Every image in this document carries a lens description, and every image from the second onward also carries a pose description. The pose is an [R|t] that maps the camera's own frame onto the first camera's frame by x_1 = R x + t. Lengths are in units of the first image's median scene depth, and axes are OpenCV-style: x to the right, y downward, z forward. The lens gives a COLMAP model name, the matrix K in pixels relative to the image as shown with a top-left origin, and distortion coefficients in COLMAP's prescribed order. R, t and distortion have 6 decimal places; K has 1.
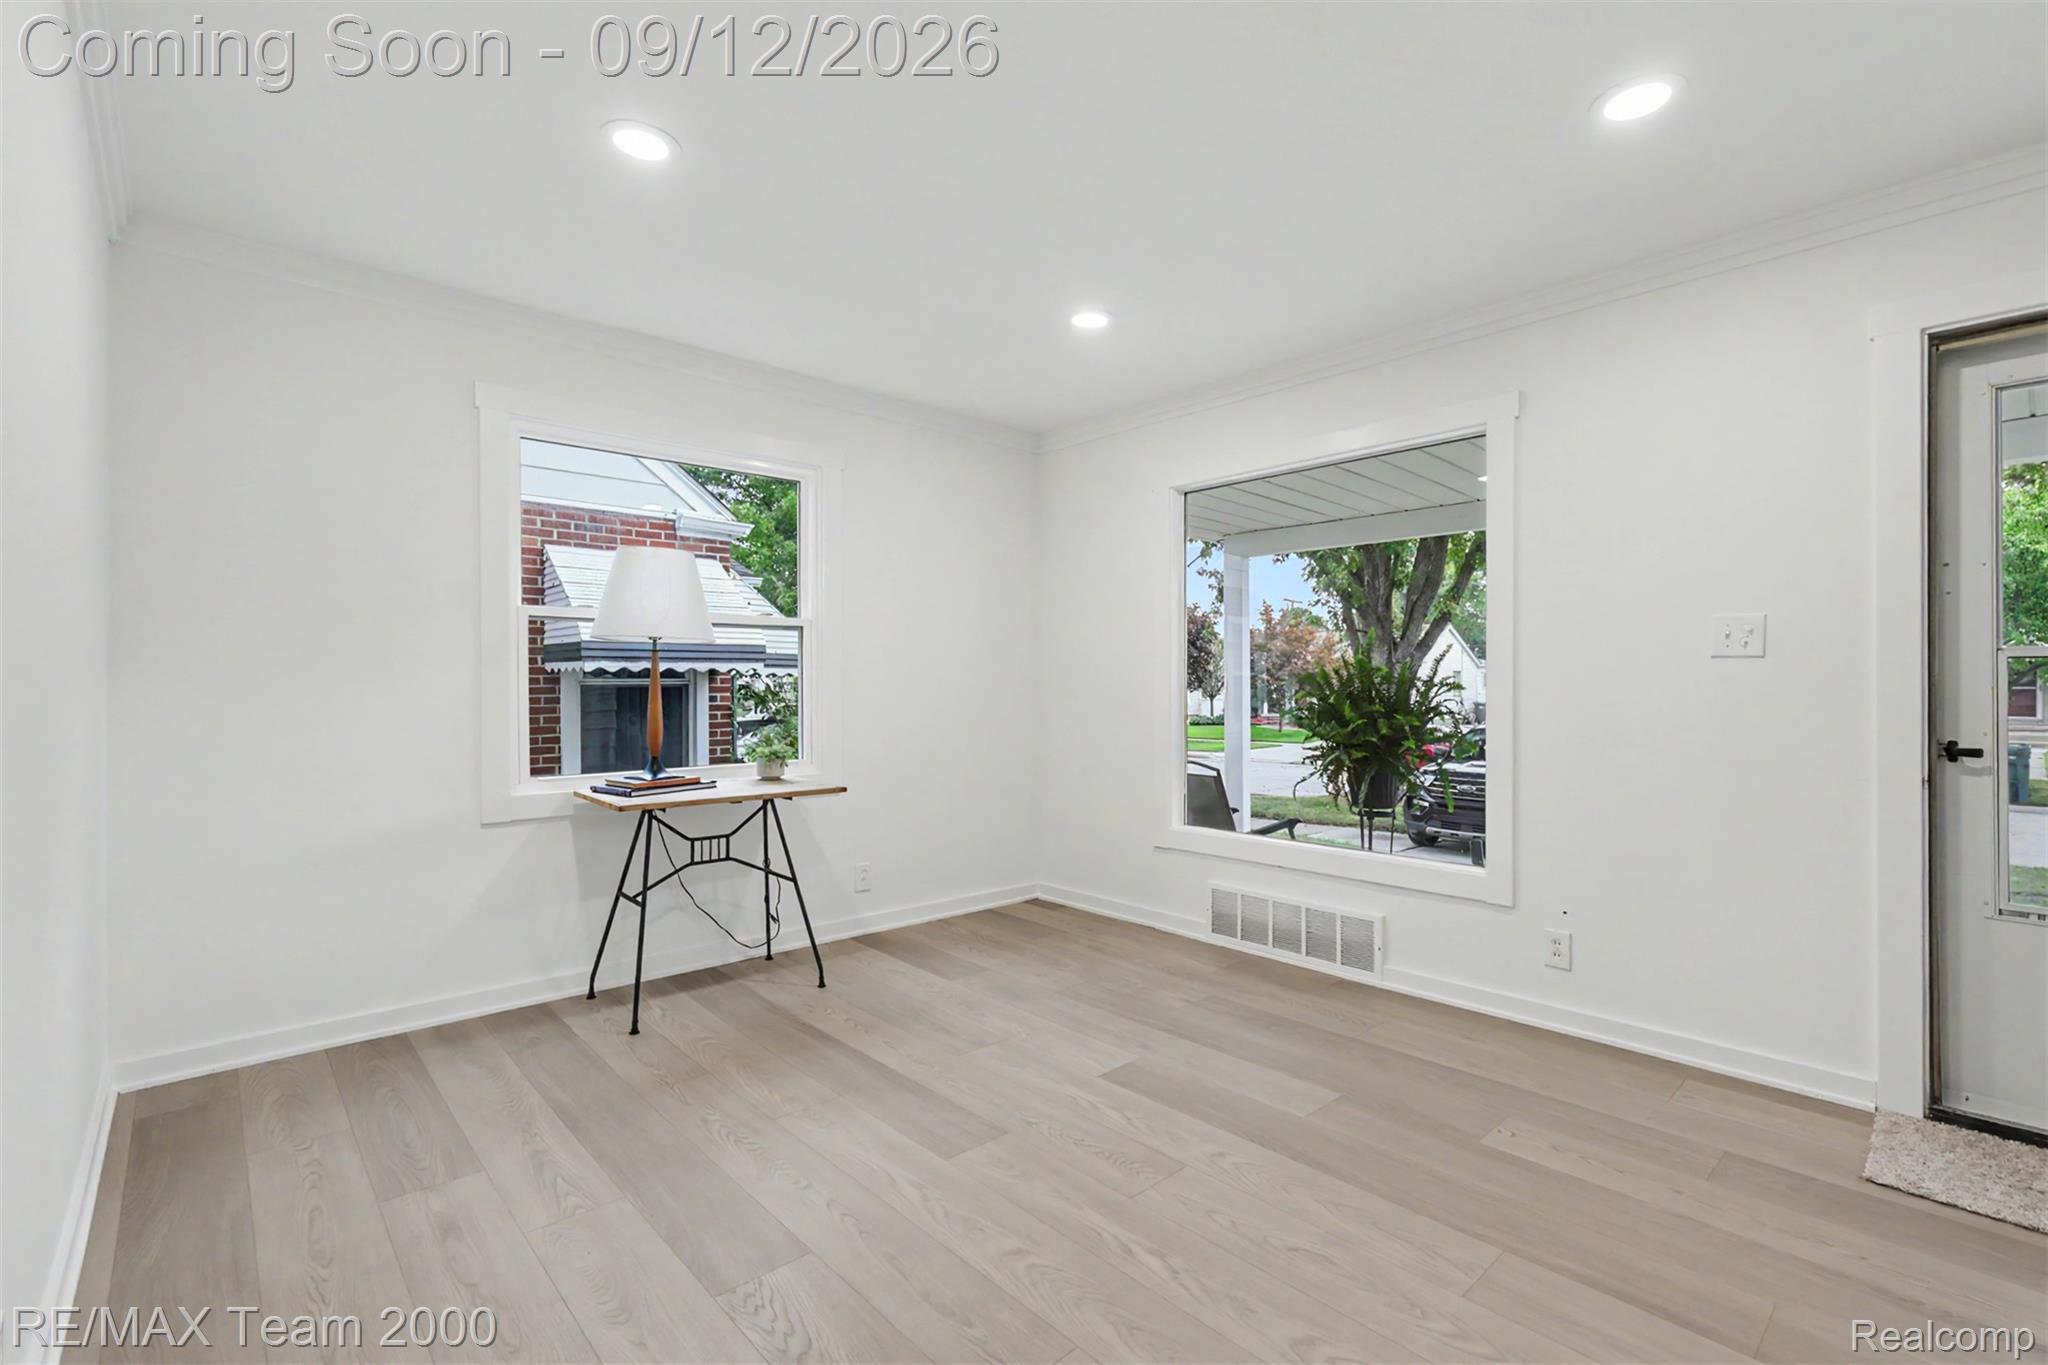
lens RADIAL K [[897.8, 0, 1021.9], [0, 897.8, 687.0], [0, 0, 1]] dist [-0.002927, 0.001596]
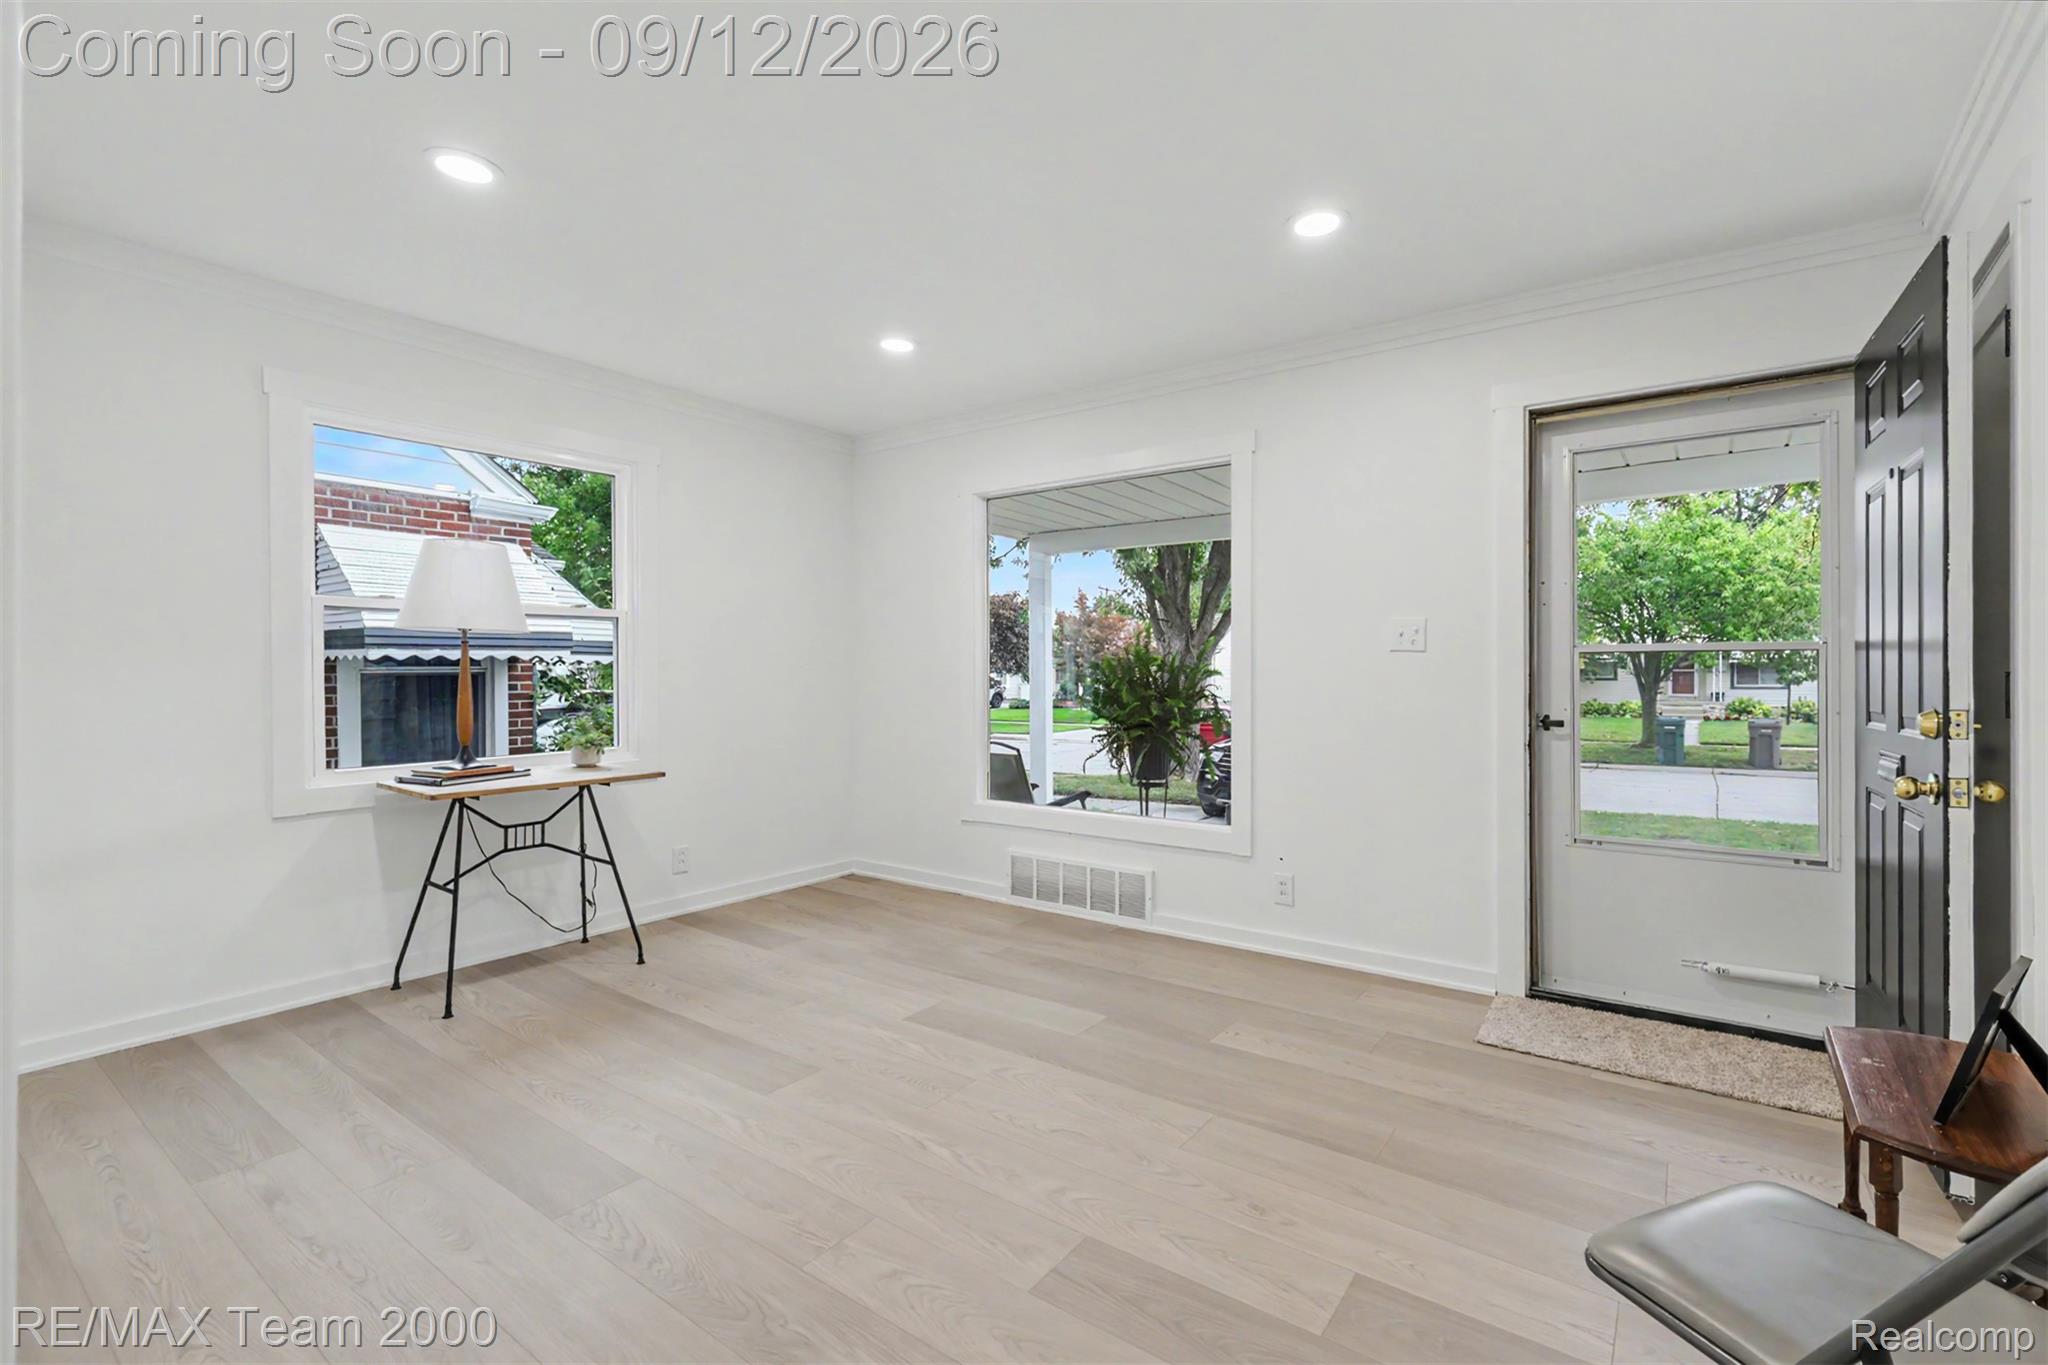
lens RADIAL K [[897.8, 0, 1028.0], [0, 897.8, 670.6], [0, 0, 1]] dist [-0.002927, 0.001596]
pose [[0.979479, -0.002585, 0.201532, 0.010169], [0.002779, 0.999996, -0.000678, -0.005900], [-0.201529, 0.001224, 0.979482, -0.128264]]
